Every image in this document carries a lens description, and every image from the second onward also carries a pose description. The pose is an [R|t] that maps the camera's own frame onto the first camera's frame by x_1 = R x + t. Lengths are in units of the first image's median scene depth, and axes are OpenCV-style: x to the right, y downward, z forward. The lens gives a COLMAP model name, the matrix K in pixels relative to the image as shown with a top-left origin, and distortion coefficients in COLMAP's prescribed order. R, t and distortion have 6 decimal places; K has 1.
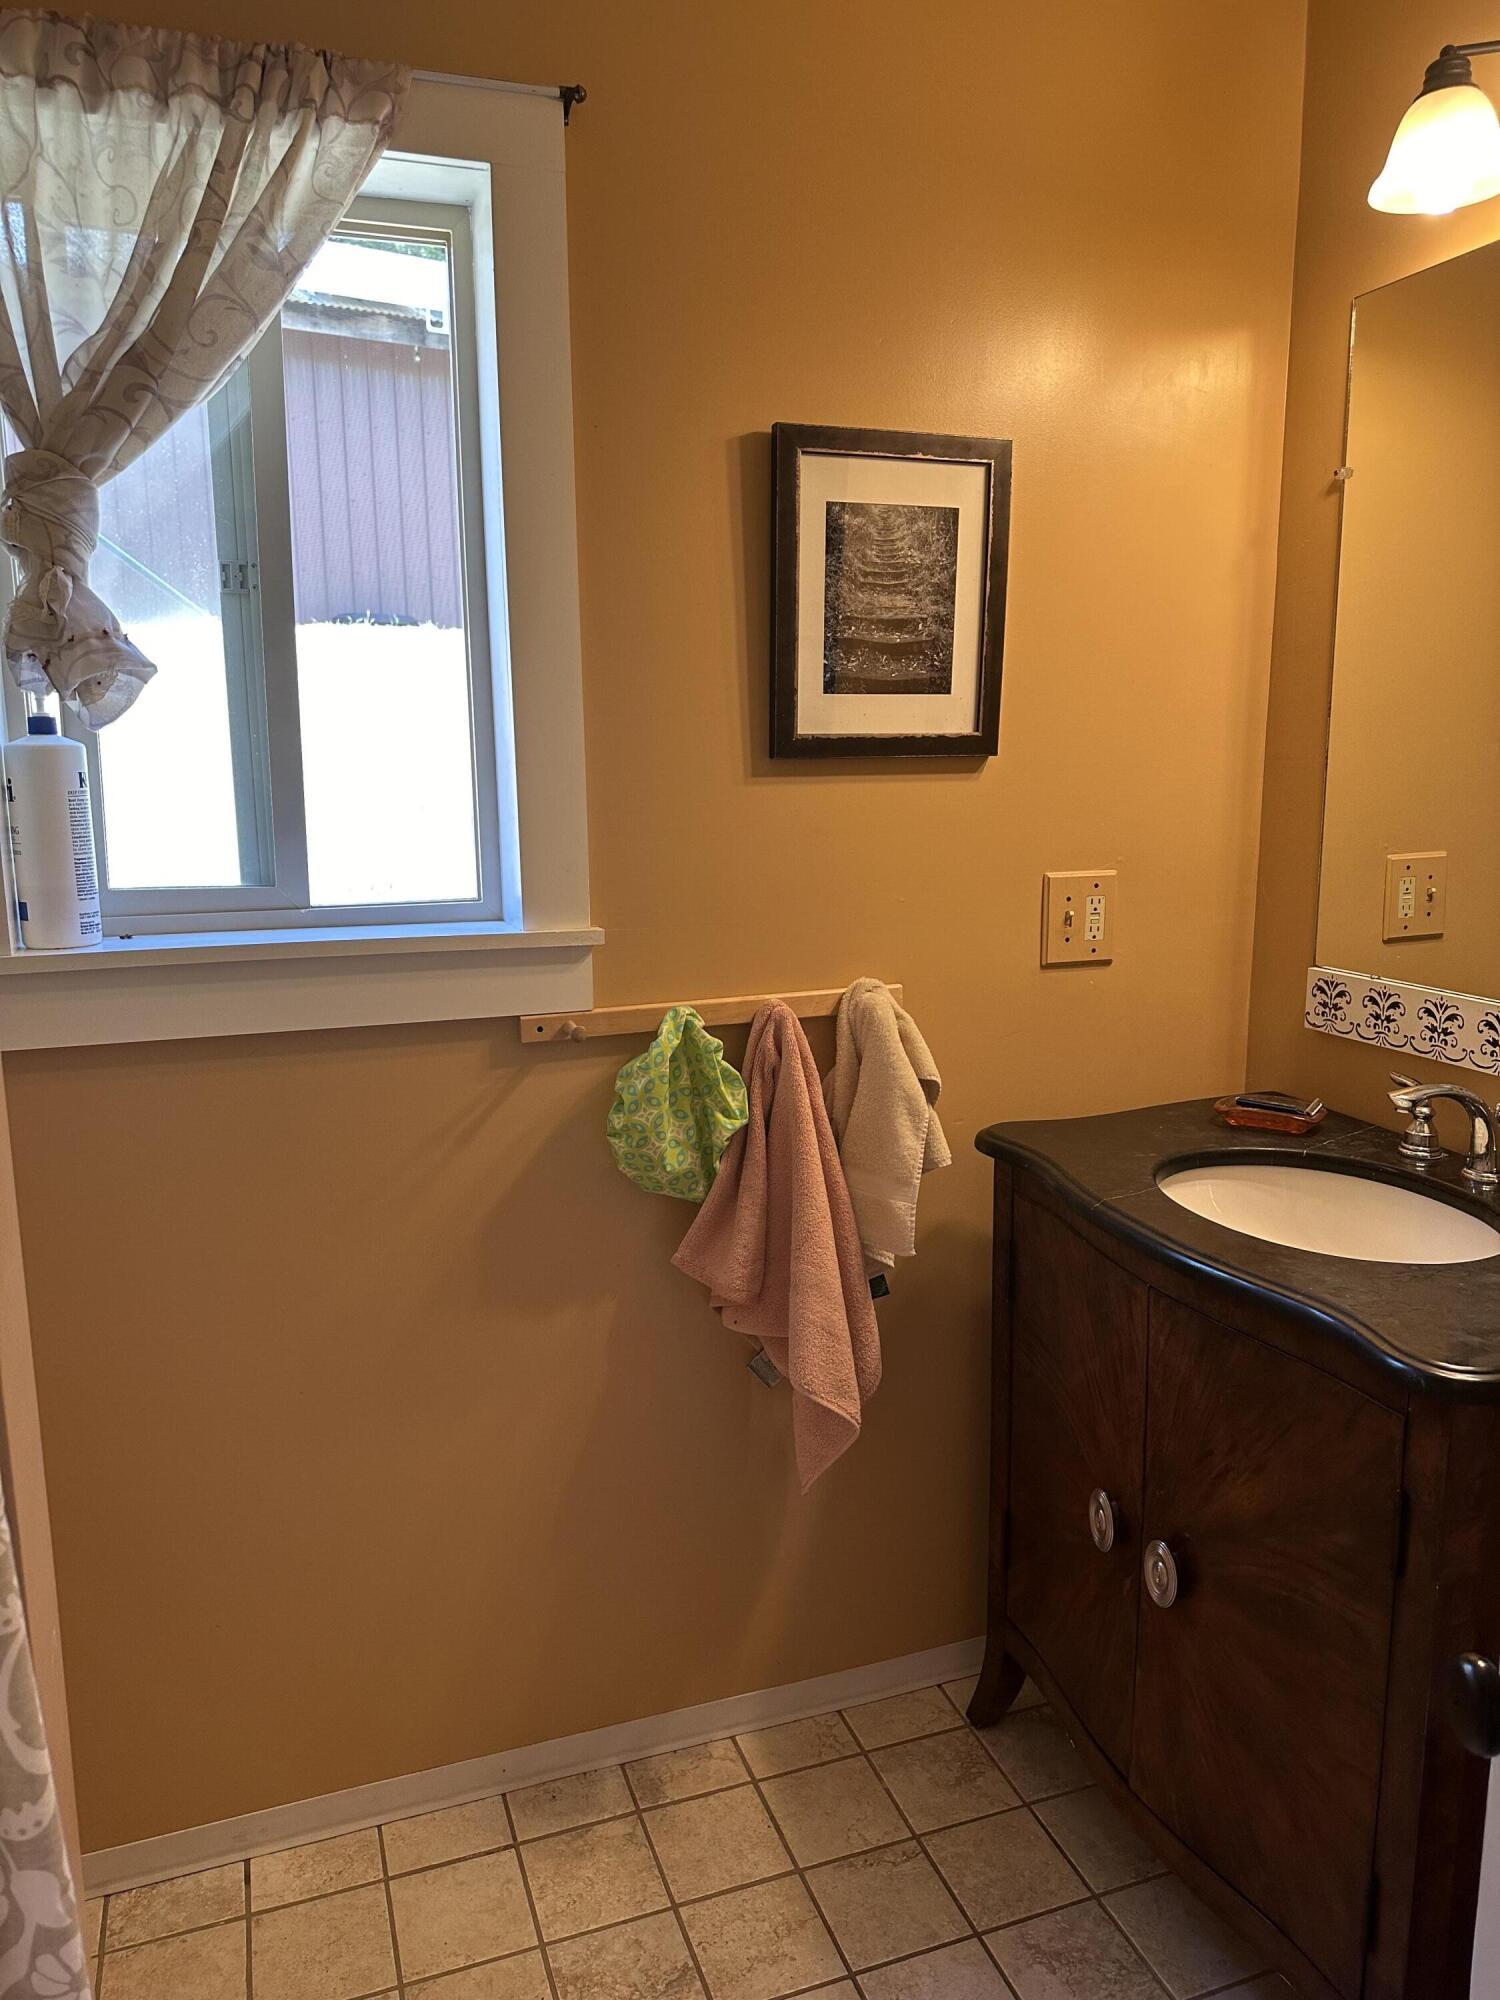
lens RADIAL K [[1385.6, 0, 750.0], [0, 1385.6, 1000.0], [0, 0, 1]] dist [0.006104, -0.017443]
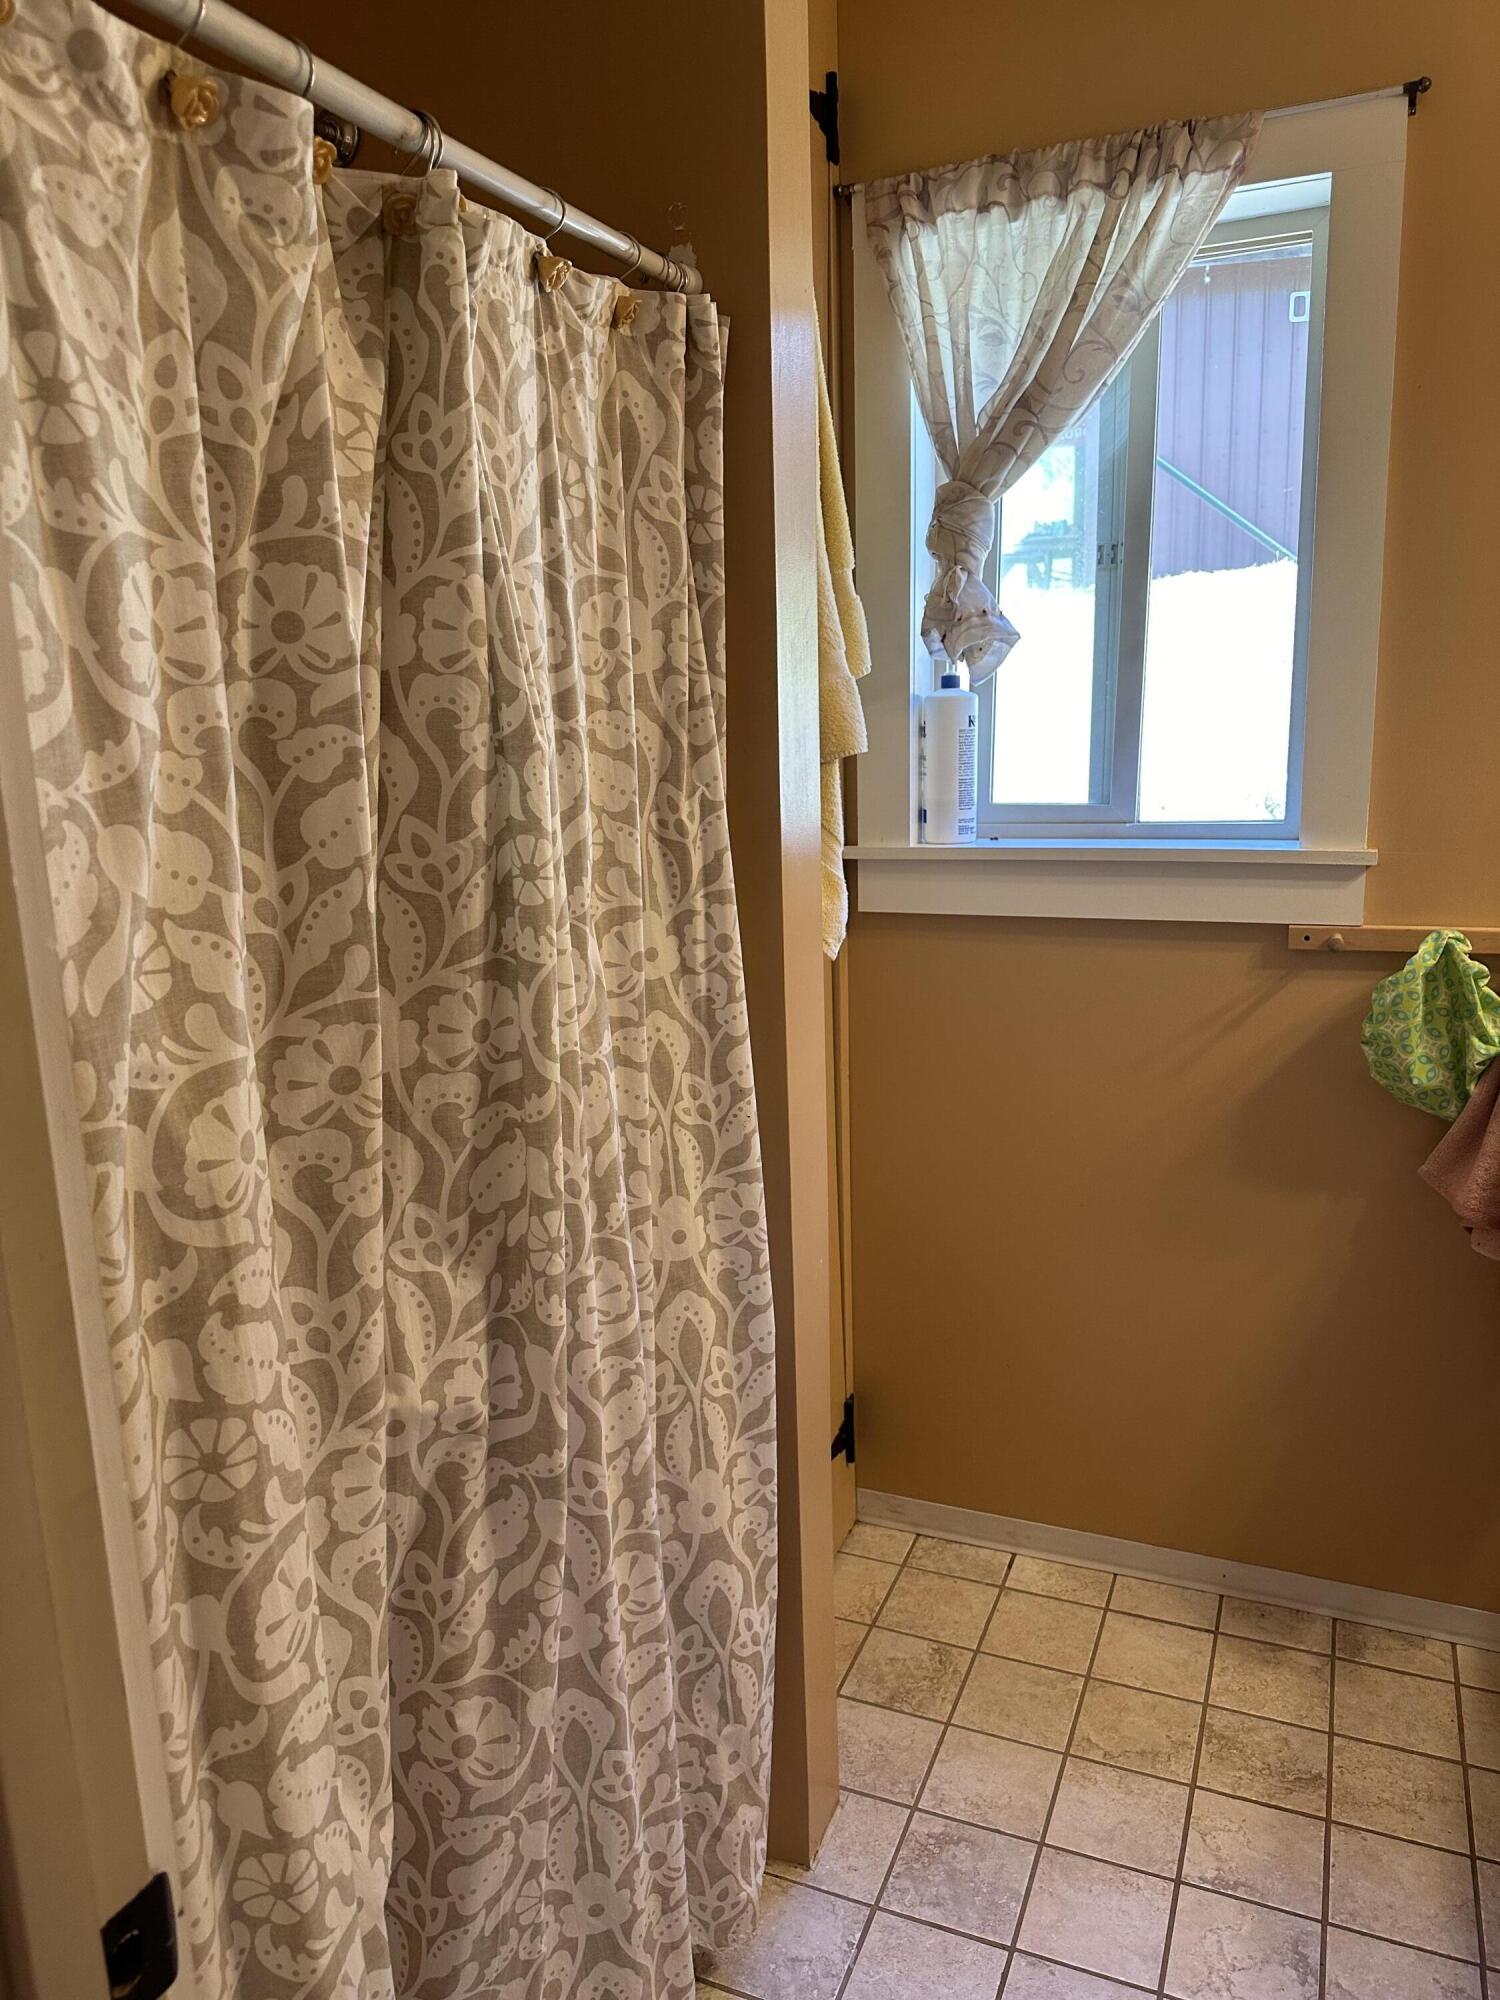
lens RADIAL K [[1387.7, 0, 750.0], [0, 1387.7, 1000.0], [0, 0, 1]] dist [-0.056113, 0.000987]
pose [[0.726001, 0.121057, -0.676955, 0.301371], [-0.087646, 0.992645, 0.083514, 0.017865], [0.682086, -0.001299, 0.731271, -0.131060]]
